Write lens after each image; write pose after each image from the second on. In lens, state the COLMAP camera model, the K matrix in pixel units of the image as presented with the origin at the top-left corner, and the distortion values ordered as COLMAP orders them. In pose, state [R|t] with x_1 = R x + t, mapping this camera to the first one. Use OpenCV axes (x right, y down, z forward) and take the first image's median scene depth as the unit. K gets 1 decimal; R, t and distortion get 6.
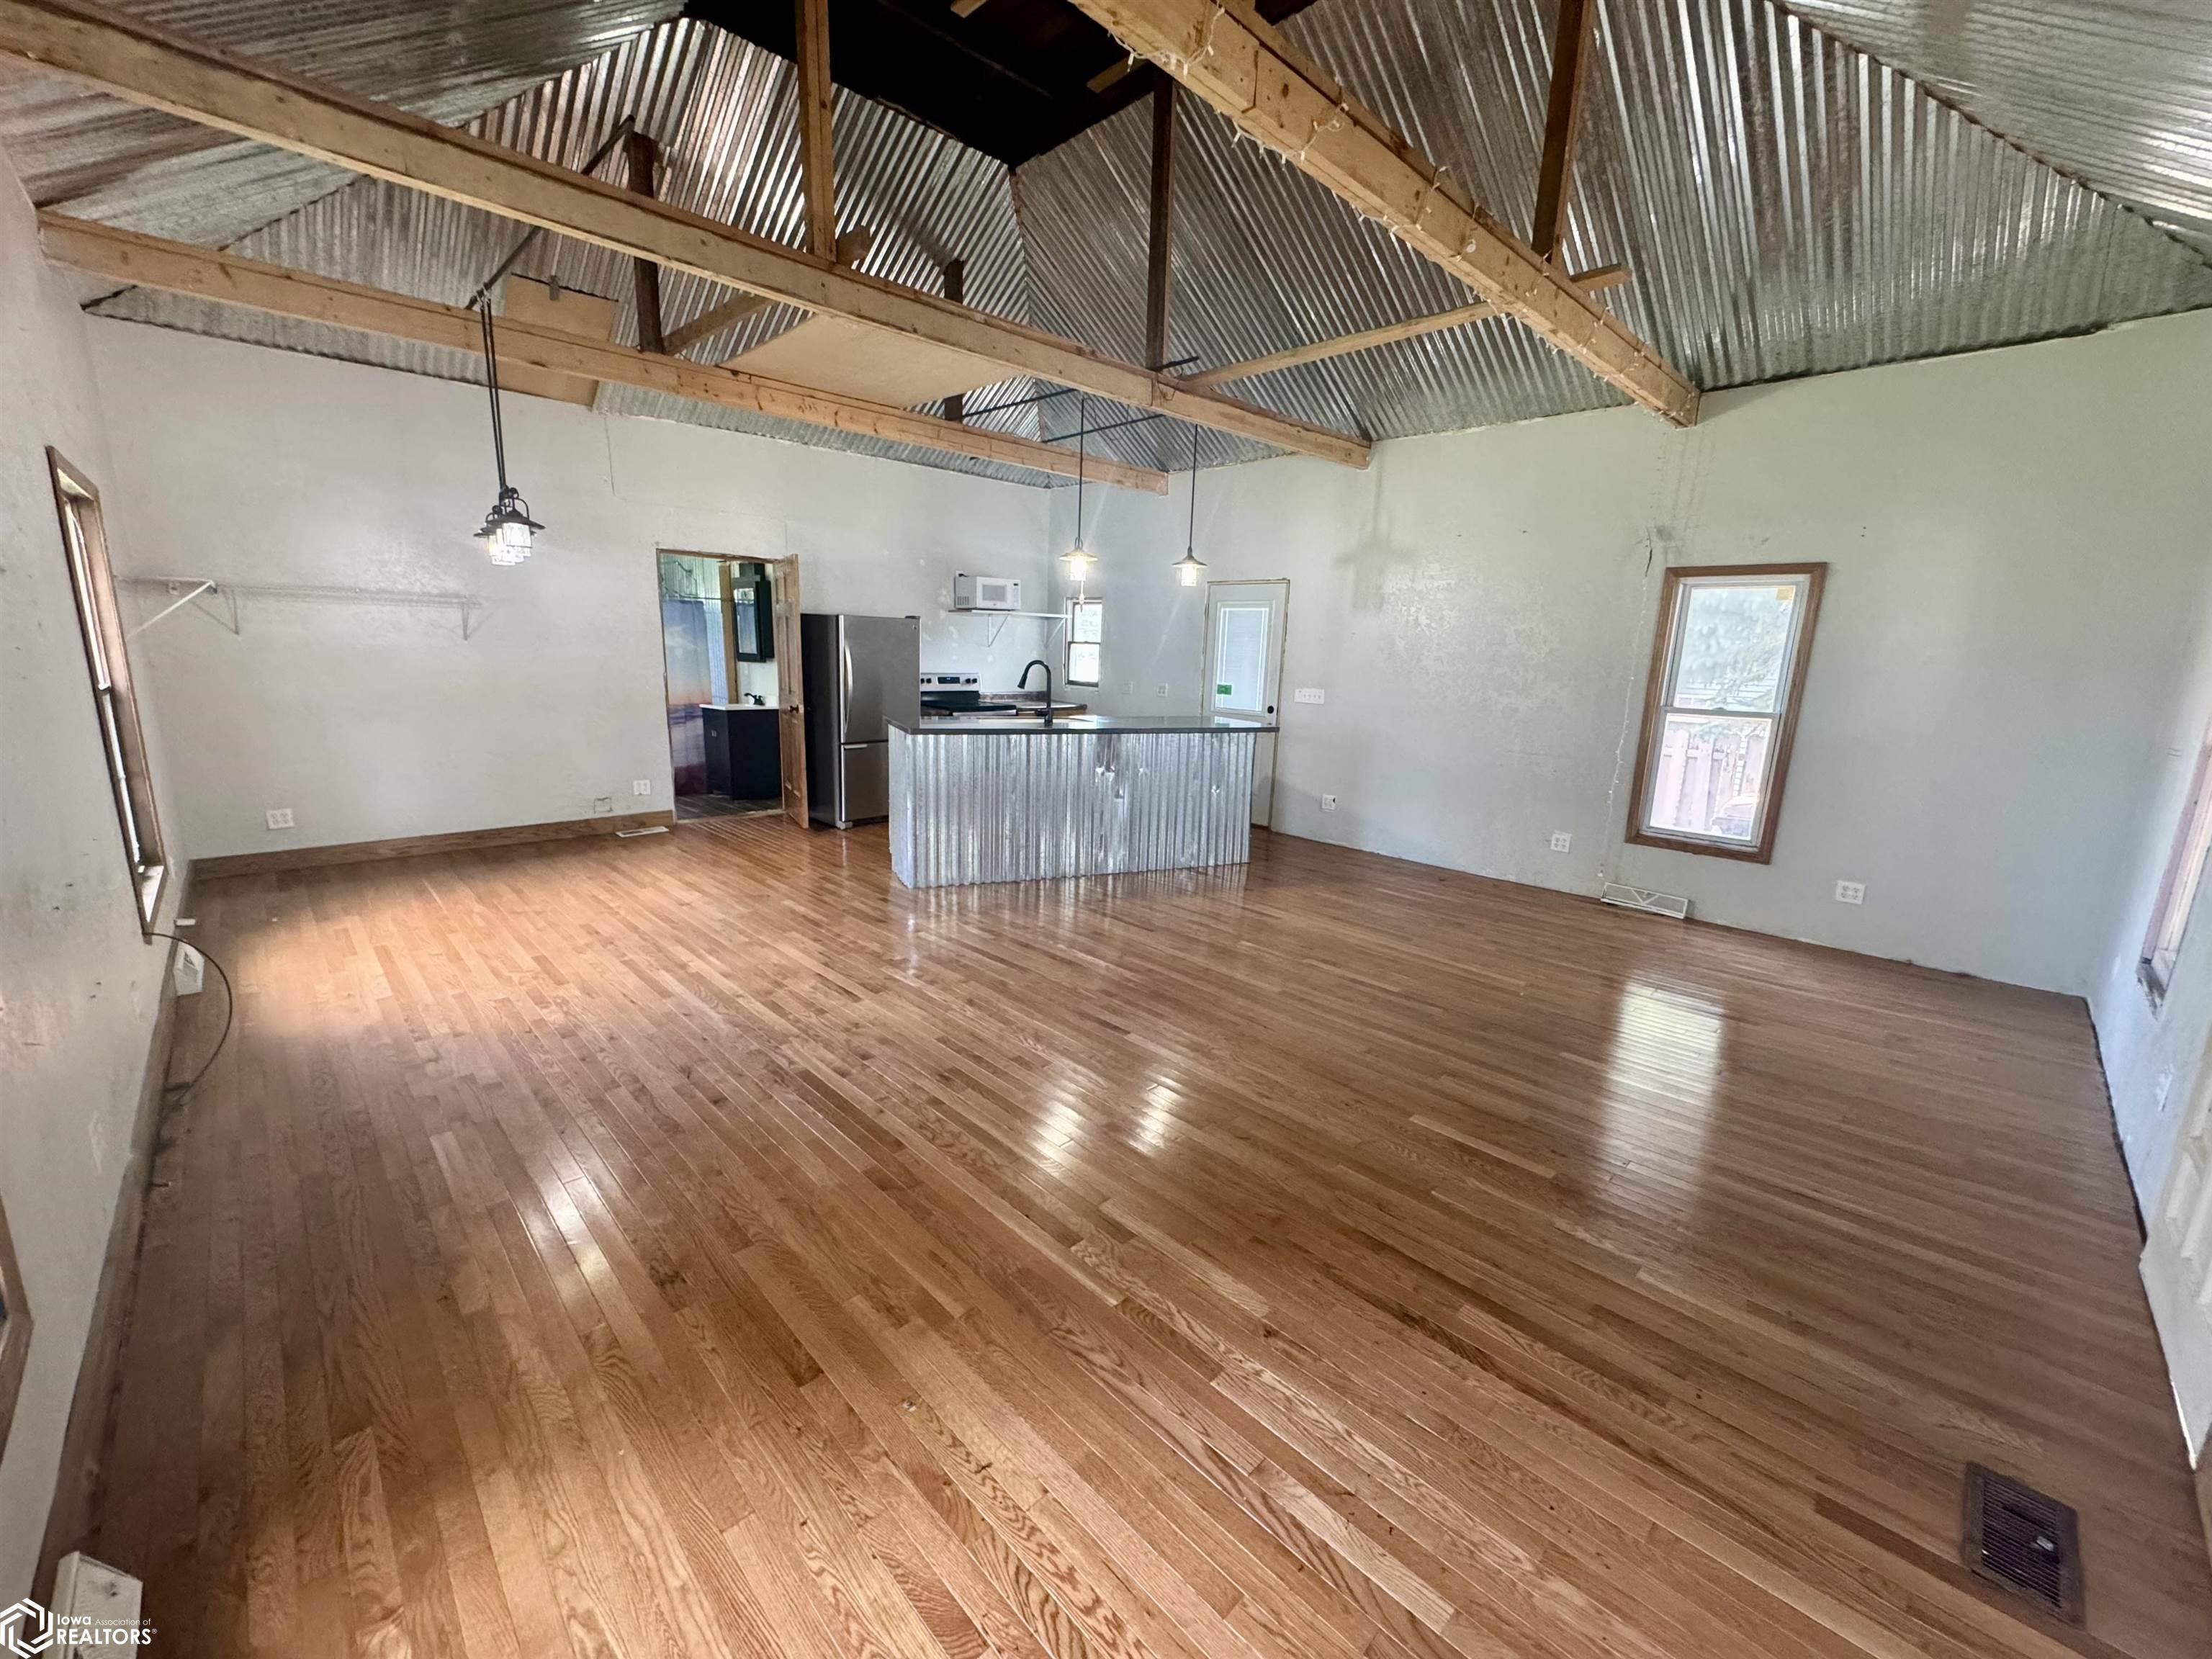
lens RADIAL K [[884.1, 0, 1104.9], [0, 884.1, 818.0], [0, 0, 1]] dist [-0.000533, -0.000022]
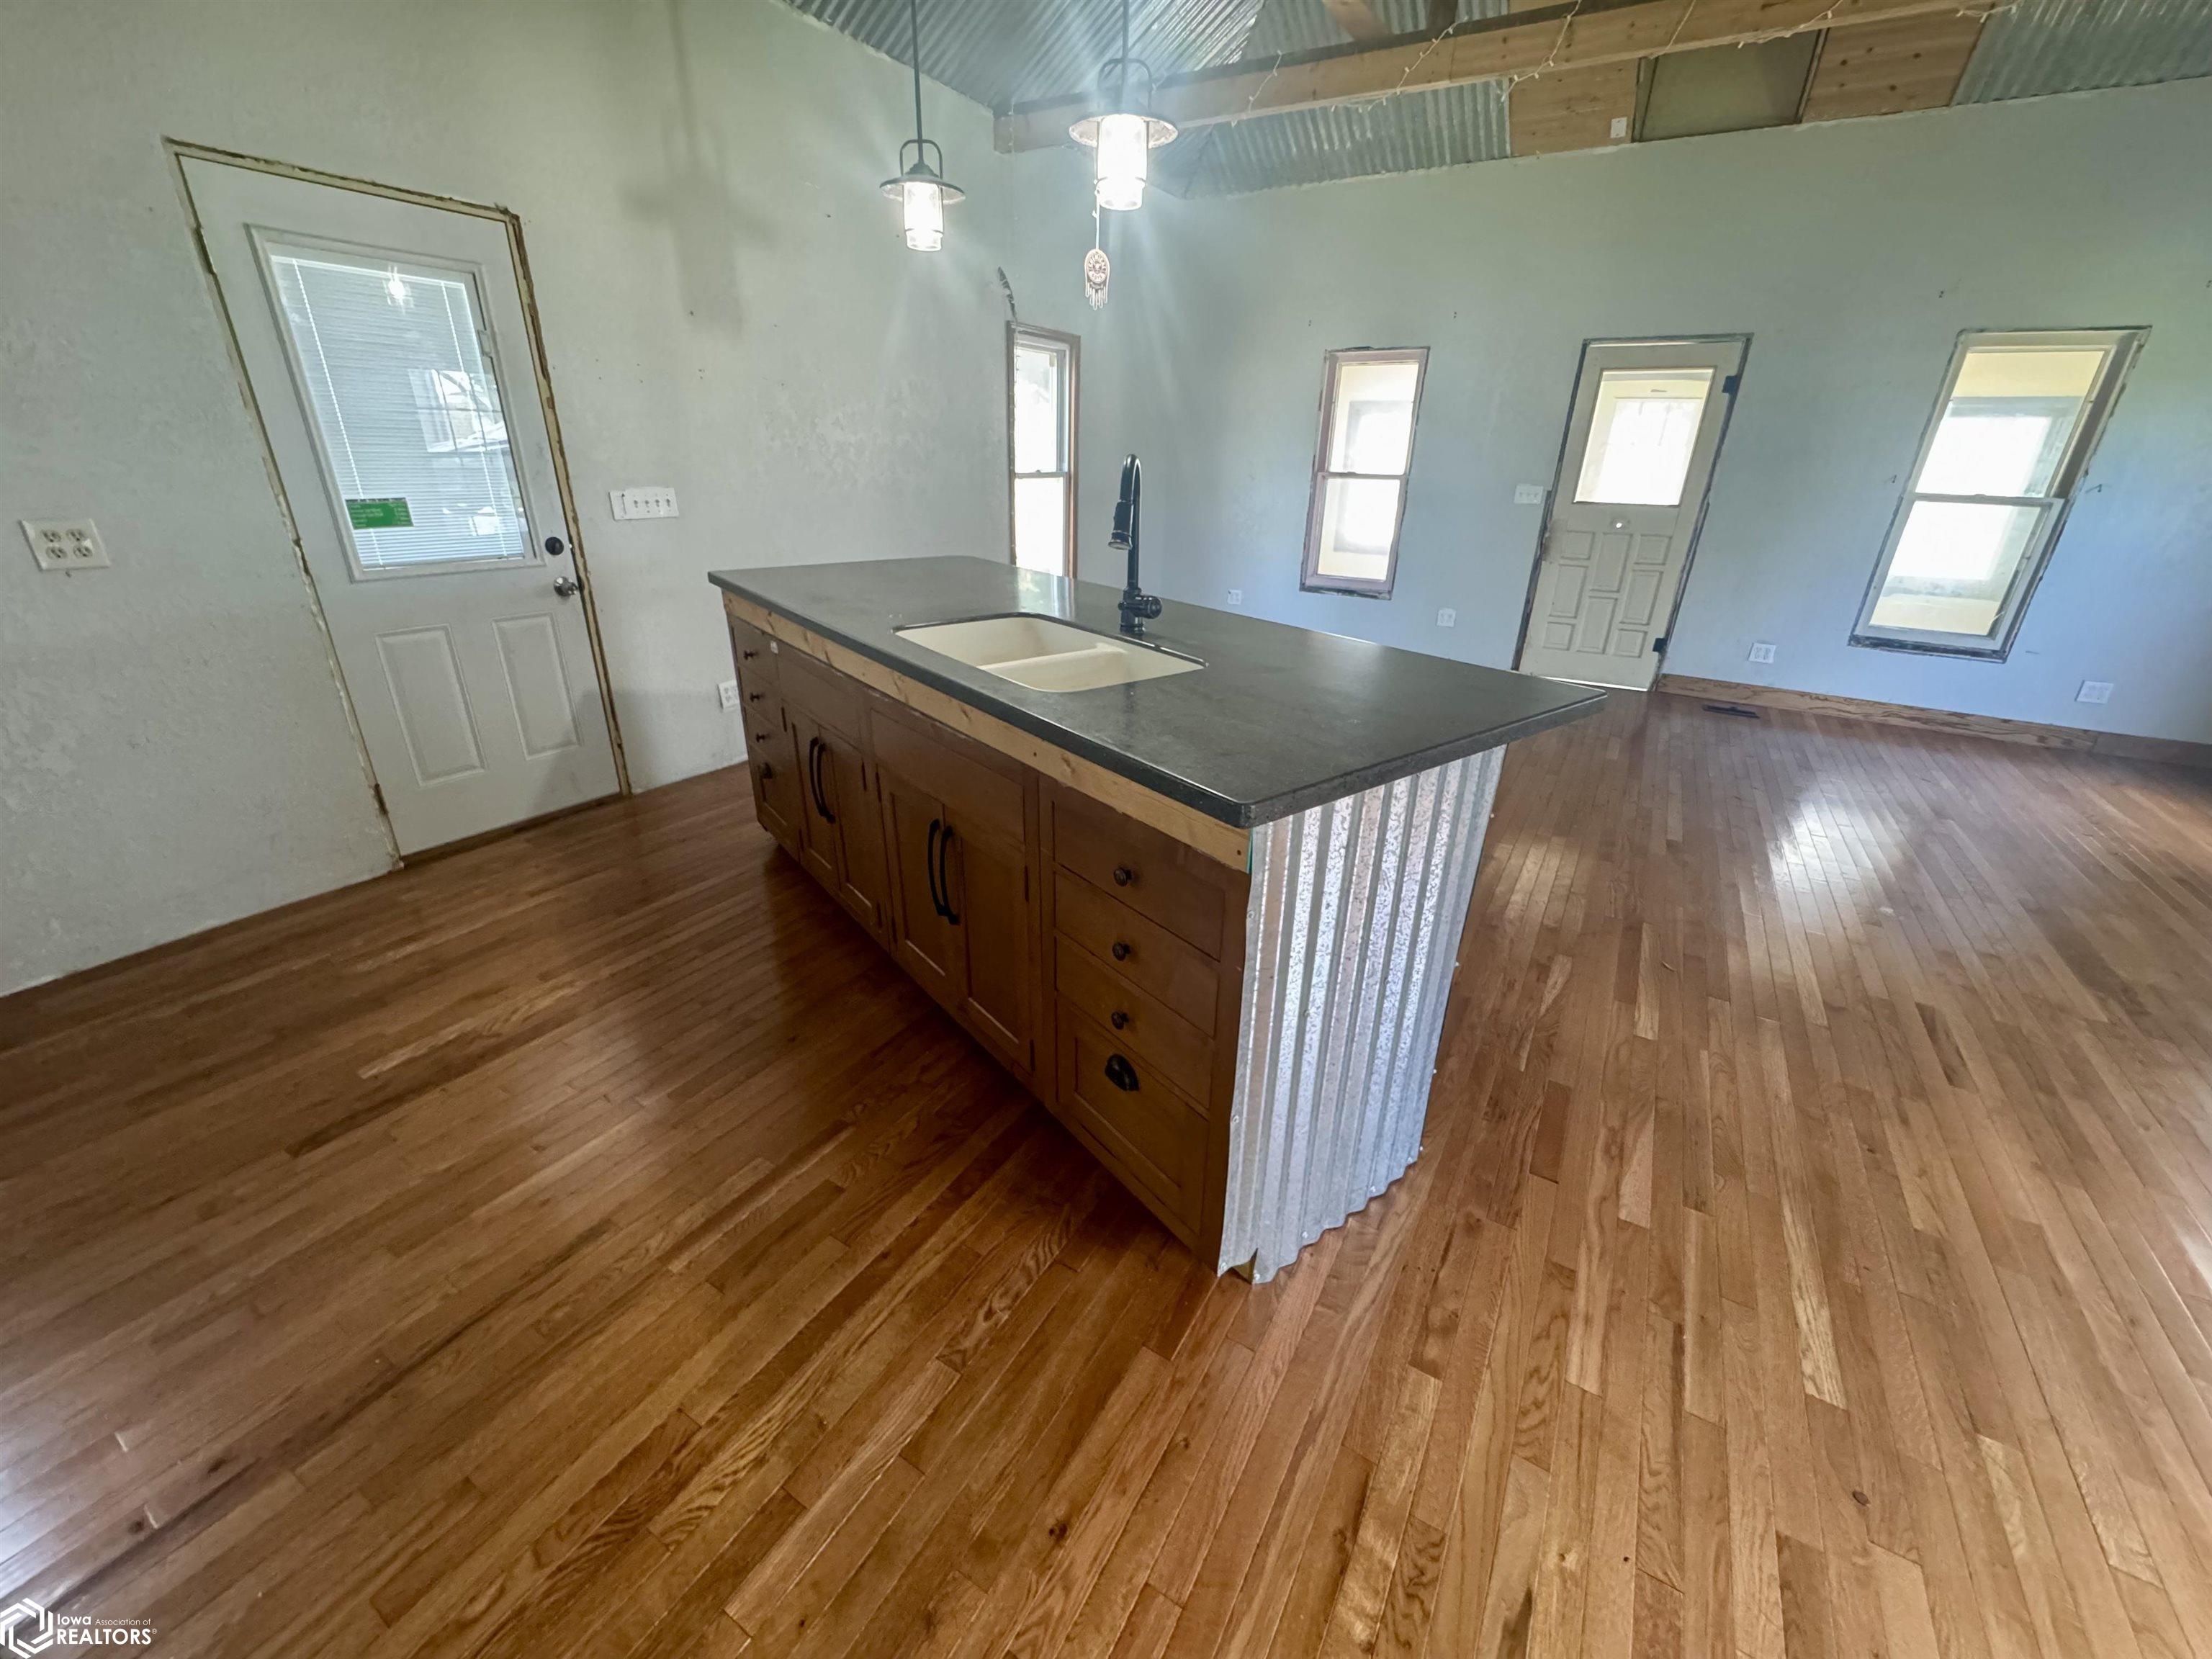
lens RADIAL K [[884.1, 0, 1104.9], [0, 884.1, 818.0], [0, 0, 1]] dist [-0.000533, -0.000022]
pose [[-0.257363, -0.409068, 0.875458, -0.377216], [0.152220, 0.877503, 0.454772, -0.187706], [-0.954250, 0.250304, -0.163569, 0.975745]]
